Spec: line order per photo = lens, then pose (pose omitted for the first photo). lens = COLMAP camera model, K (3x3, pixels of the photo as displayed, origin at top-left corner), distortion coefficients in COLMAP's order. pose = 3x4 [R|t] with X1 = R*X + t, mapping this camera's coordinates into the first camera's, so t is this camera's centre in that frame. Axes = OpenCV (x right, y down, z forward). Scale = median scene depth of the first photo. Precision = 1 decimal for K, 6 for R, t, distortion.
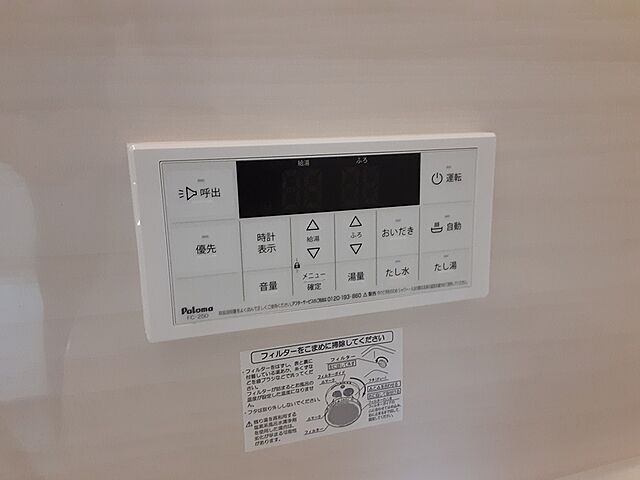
lens RADIAL K [[512.7, 0, 320.3], [0, 512.7, 239.5], [0, 0, 1]] dist [0.068511, -0.059618]
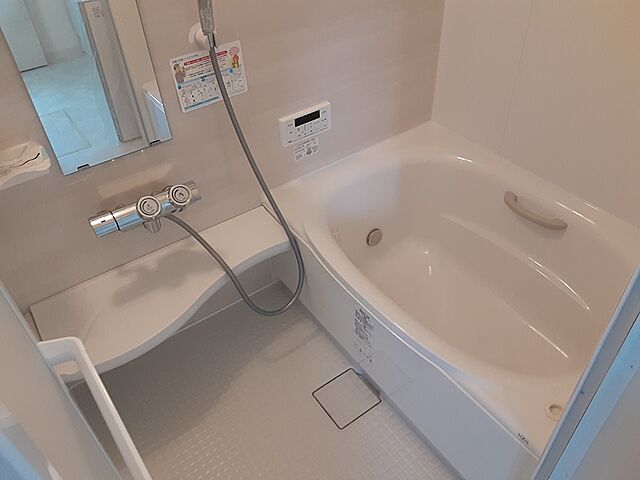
lens RADIAL K [[512.7, 0, 318.6], [0, 512.7, 239.7], [0, 0, 1]] dist [0.068511, -0.059618]
pose [[0.942970, -0.222741, 0.247373, -1.577631], [0.076063, 0.867655, 0.491313, -1.726020], [-0.324070, -0.444478, 0.835116, -4.515733]]
